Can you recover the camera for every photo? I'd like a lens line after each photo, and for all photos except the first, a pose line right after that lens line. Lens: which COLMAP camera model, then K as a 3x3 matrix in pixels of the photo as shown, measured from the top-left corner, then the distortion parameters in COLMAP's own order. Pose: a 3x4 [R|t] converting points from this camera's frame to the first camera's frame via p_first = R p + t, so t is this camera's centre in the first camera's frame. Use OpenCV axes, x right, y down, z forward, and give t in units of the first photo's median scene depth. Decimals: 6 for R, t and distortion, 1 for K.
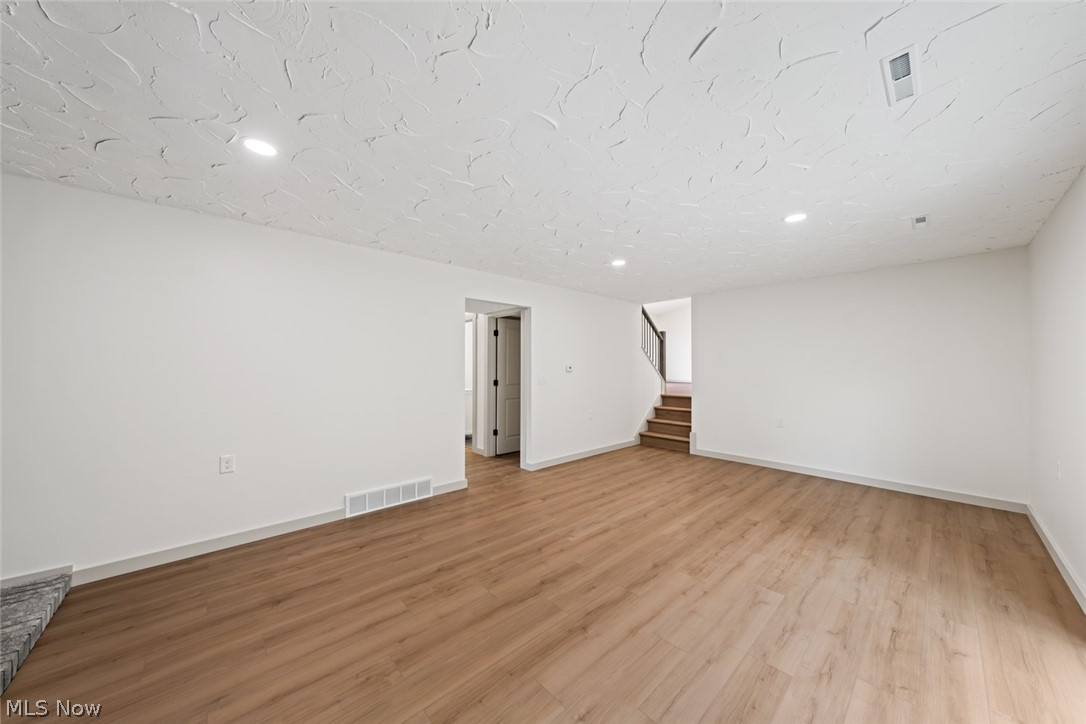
lens RADIAL K [[370.0, 0, 546.1], [0, 370.0, 363.2], [0, 0, 1]] dist [-0.000492, 0.000170]
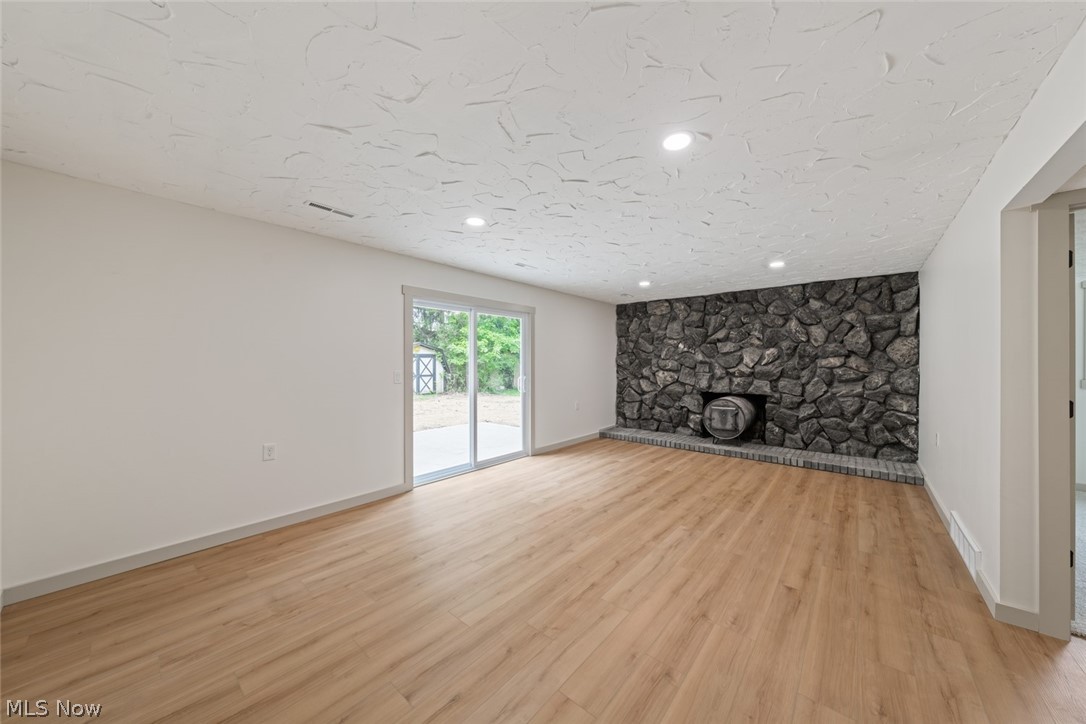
lens RADIAL K [[370.0, 0, 546.1], [0, 370.0, 363.2], [0, 0, 1]] dist [-0.000492, 0.000170]
pose [[-0.992517, -0.002048, -0.122086, 0.573105], [-0.000640, 0.999933, -0.011576, 0.024704], [0.122102, -0.011411, -0.992452, 1.965926]]
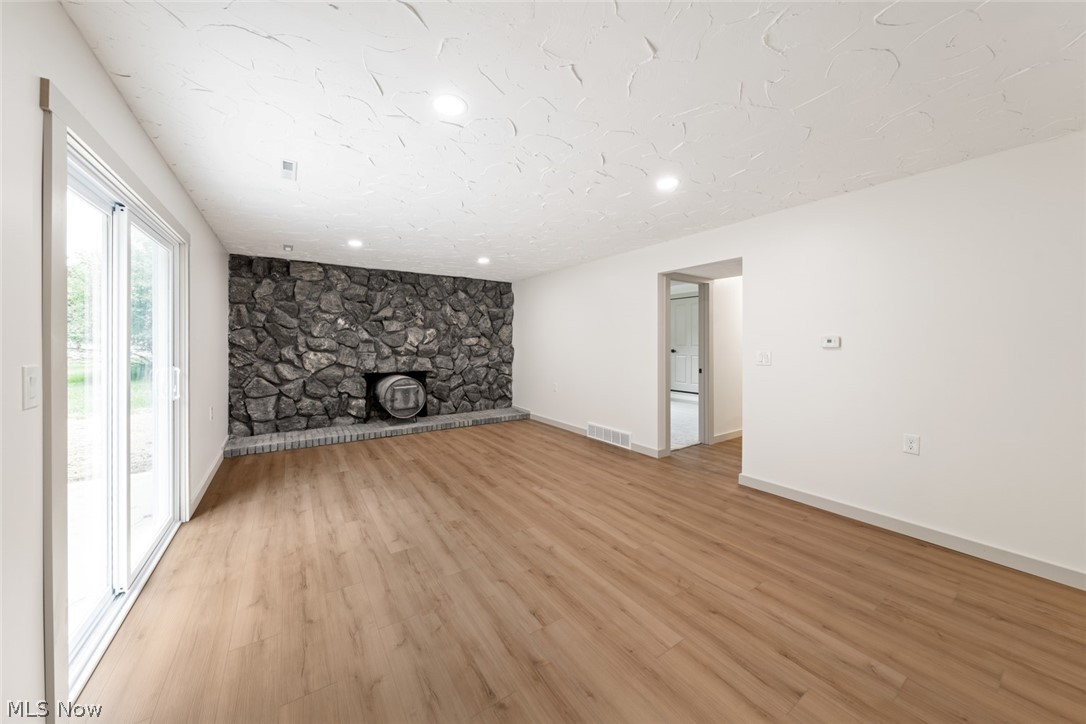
lens RADIAL K [[377.6, 0, 540.3], [0, 377.6, 343.6], [0, 0, 1]] dist [-0.000394, -0.000016]
pose [[-0.159421, 0.001264, -0.987210, 1.228138], [0.011973, 0.999928, -0.000653, 0.019269], [0.987138, -0.011924, -0.159425, 1.192948]]
